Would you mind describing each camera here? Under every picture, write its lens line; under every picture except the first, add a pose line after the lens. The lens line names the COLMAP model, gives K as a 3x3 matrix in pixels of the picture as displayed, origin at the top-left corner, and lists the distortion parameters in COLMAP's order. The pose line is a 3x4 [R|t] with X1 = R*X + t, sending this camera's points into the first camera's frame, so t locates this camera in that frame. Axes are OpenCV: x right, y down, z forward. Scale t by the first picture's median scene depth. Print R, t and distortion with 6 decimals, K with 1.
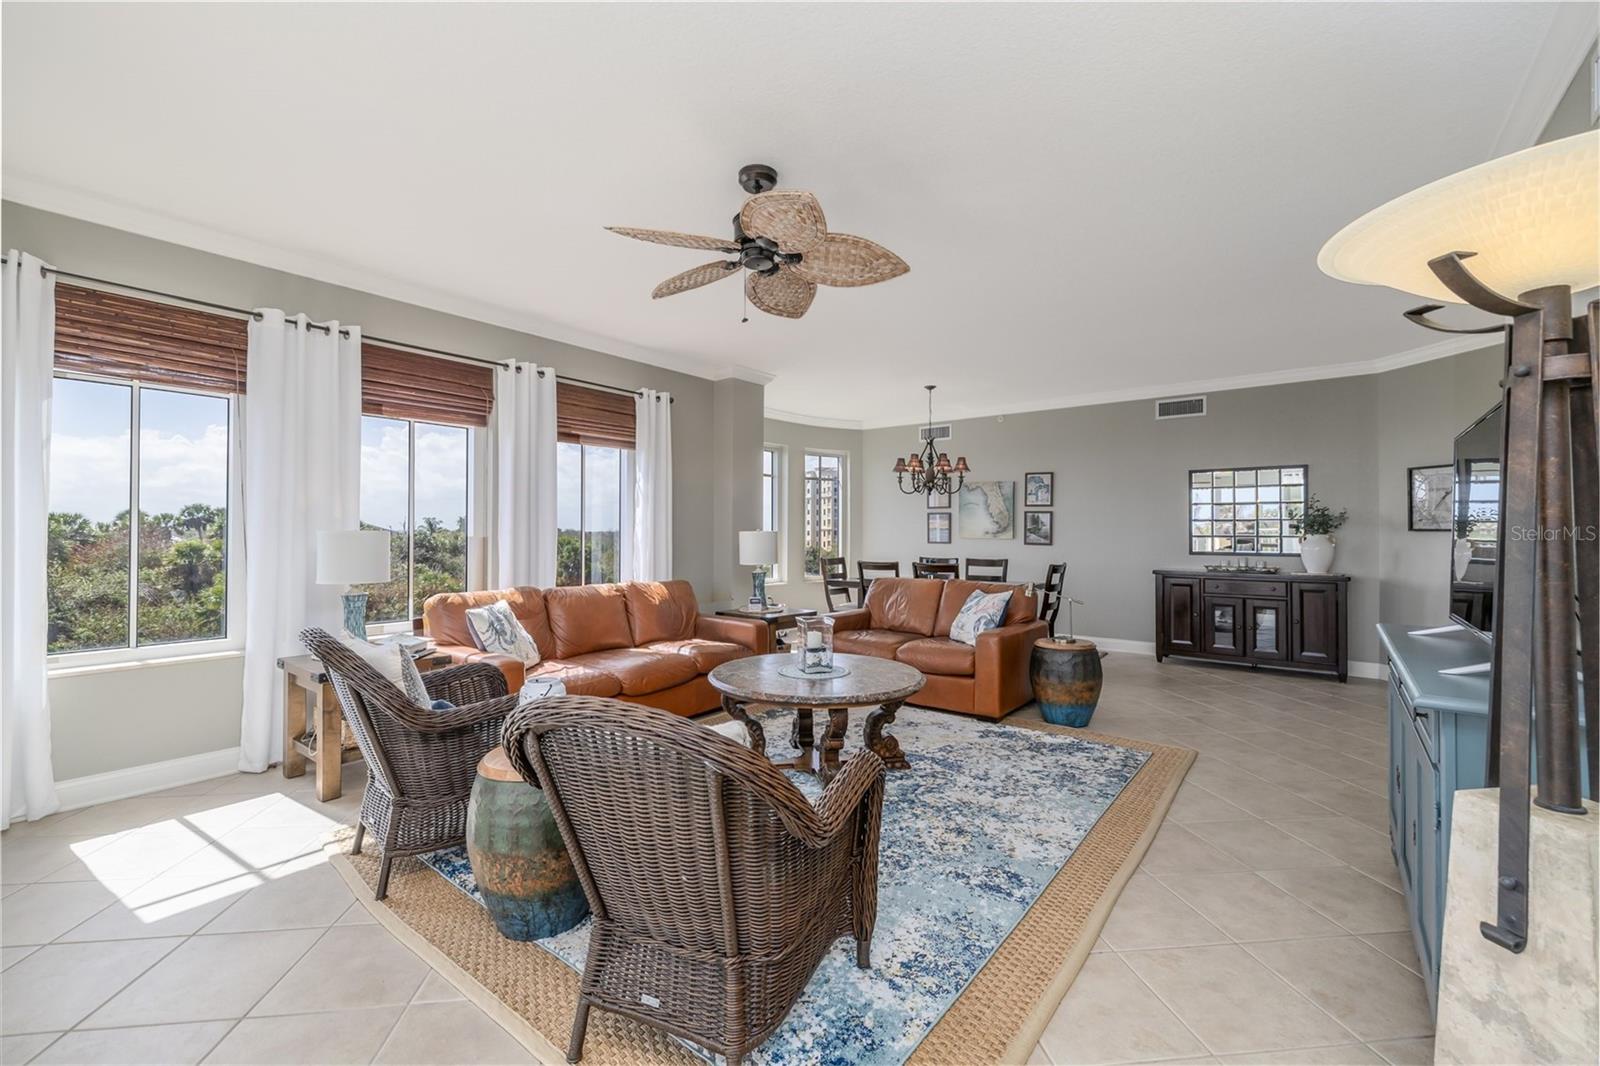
lens RADIAL K [[668.8, 0, 795.3], [0, 668.8, 528.9], [0, 0, 1]] dist [0.000970, -0.000061]
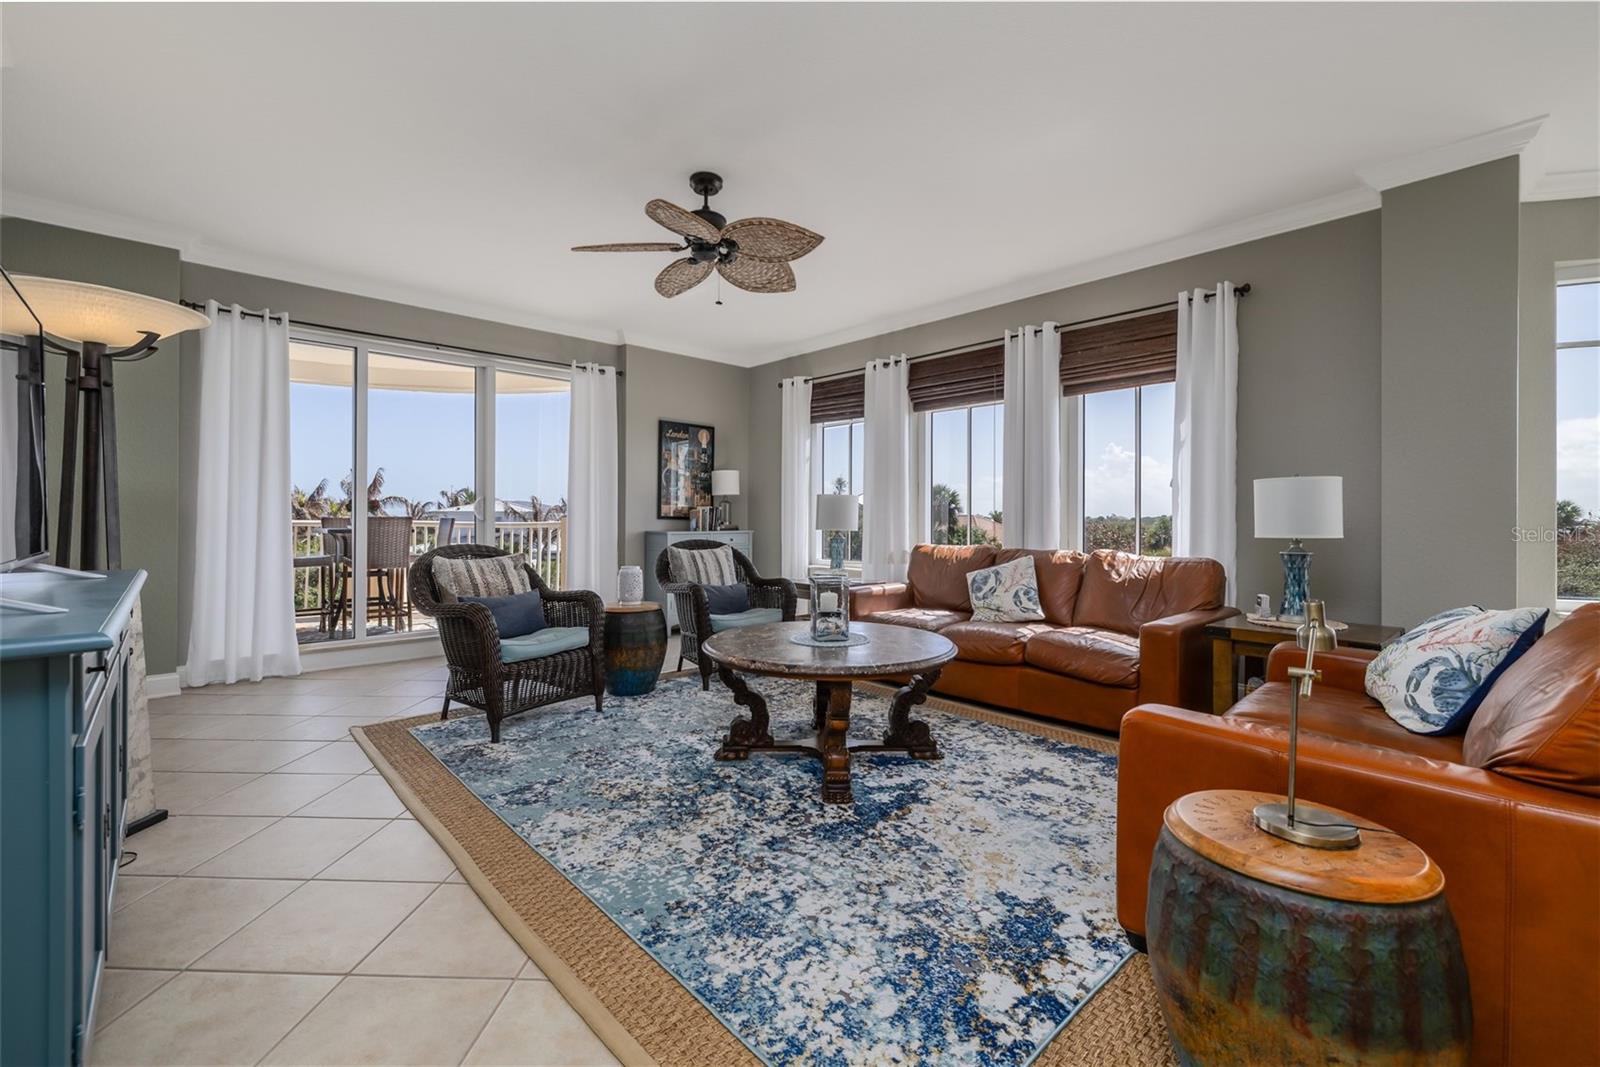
lens RADIAL K [[682.9, 0, 794.5], [0, 682.9, 517.7], [0, 0, 1]] dist [0.000534, 0.000031]
pose [[-0.161953, -0.005345, -0.986784, 0.832586], [0.001388, 0.999983, -0.005644, 0.056964], [0.986798, -0.002284, -0.161942, 1.013090]]
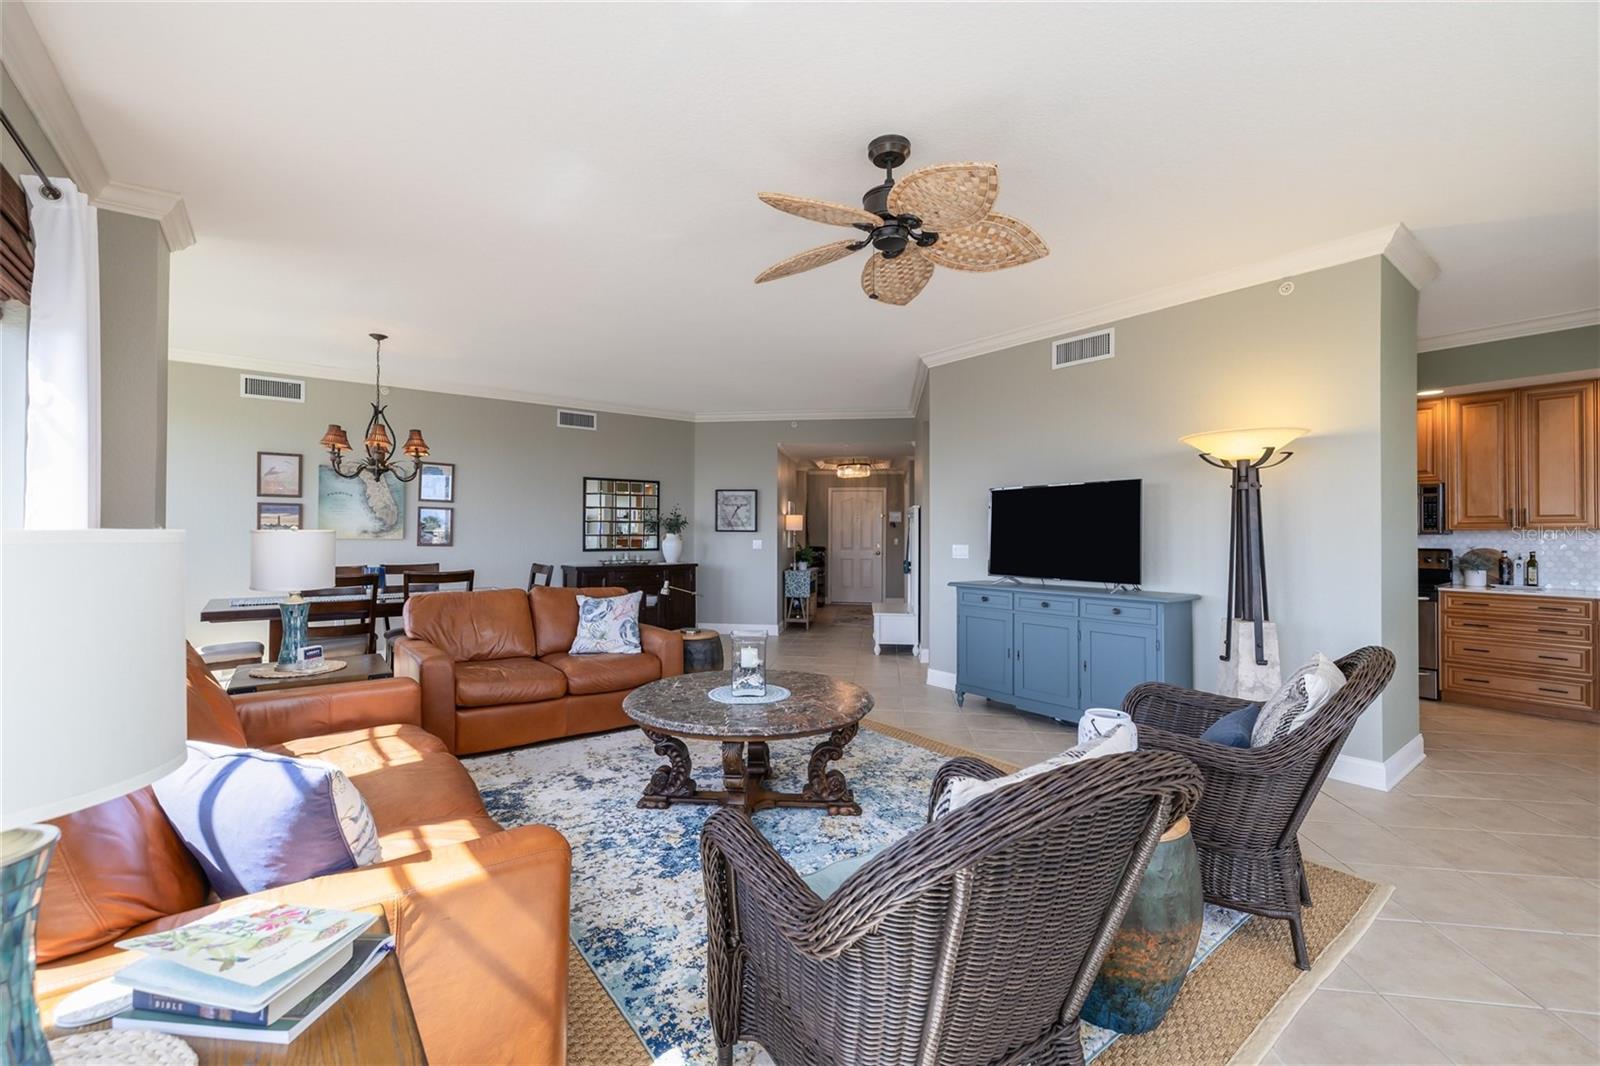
lens RADIAL K [[668.8, 0, 795.3], [0, 668.8, 528.9], [0, 0, 1]] dist [0.000970, -0.000061]
pose [[0.251501, 0.004906, 0.967845, -0.735978], [-0.008602, 0.999959, -0.002834, 0.000686], [-0.967819, -0.007613, 0.251533, 0.668209]]
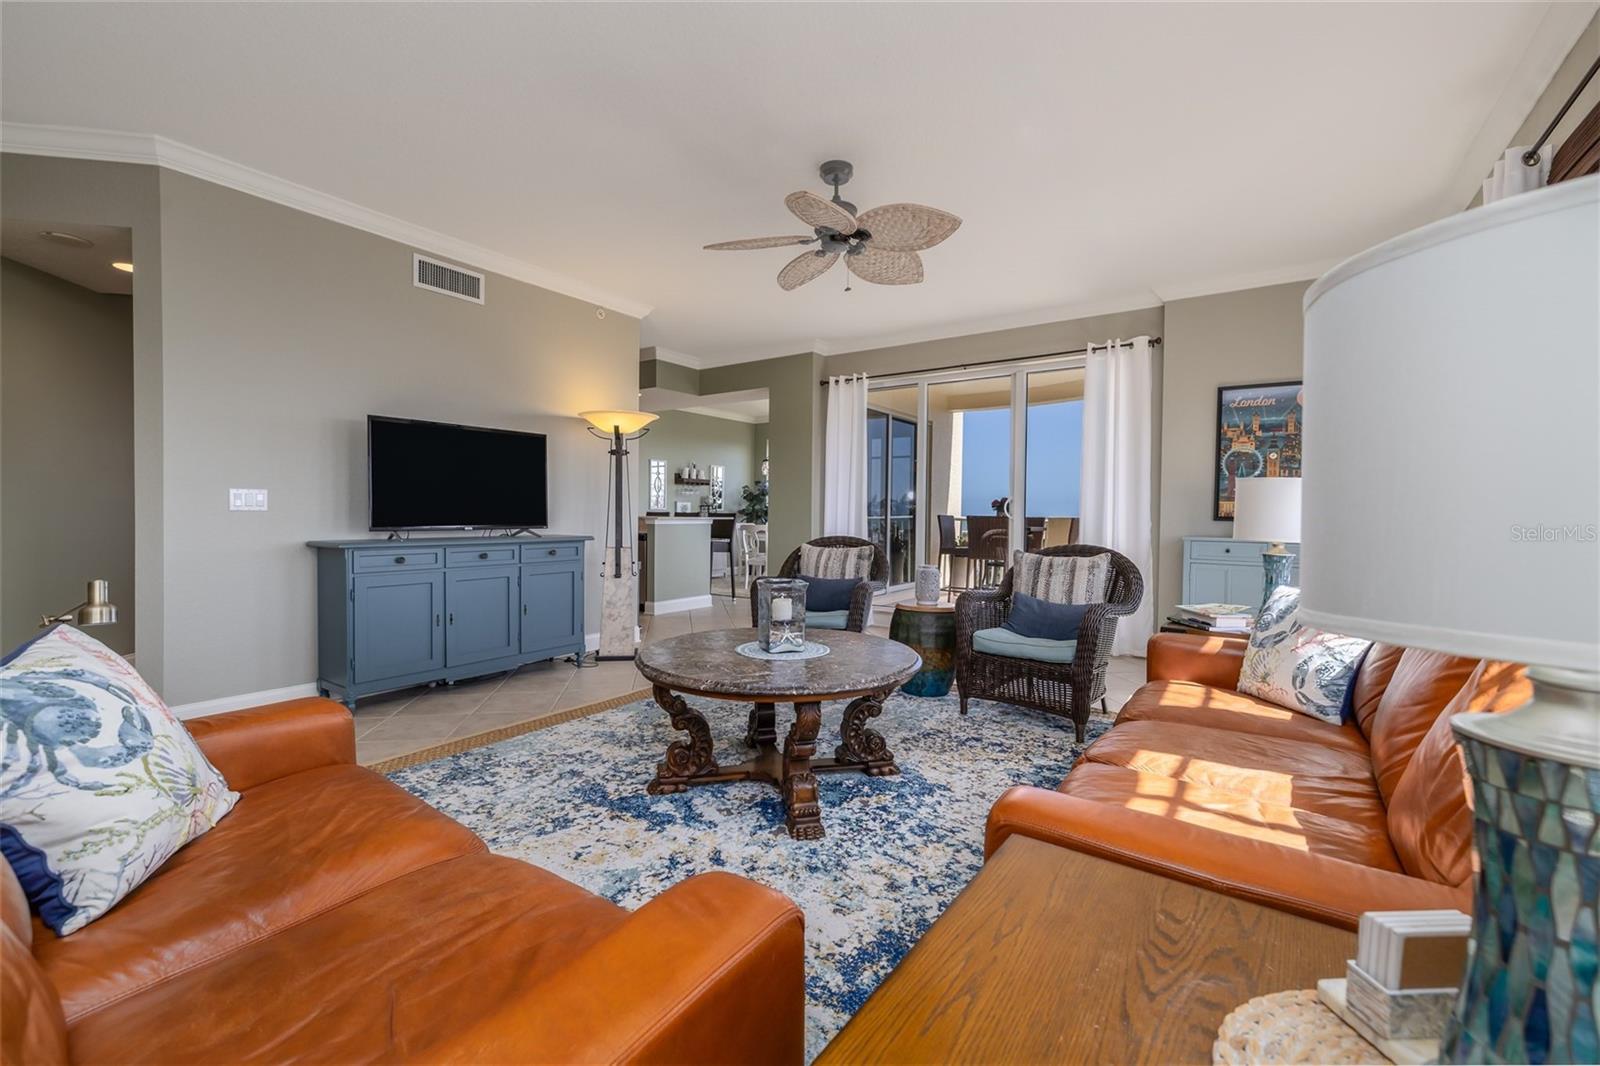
lens RADIAL K [[670.0, 0, 785.7], [0, 670.0, 530.2], [0, 0, 1]] dist [-0.001224, -0.000098]
pose [[-0.999174, -0.013425, -0.038363, 0.050763], [-0.014170, 0.999715, 0.019209, 0.055863], [0.038094, 0.019737, -0.999079, 1.626672]]
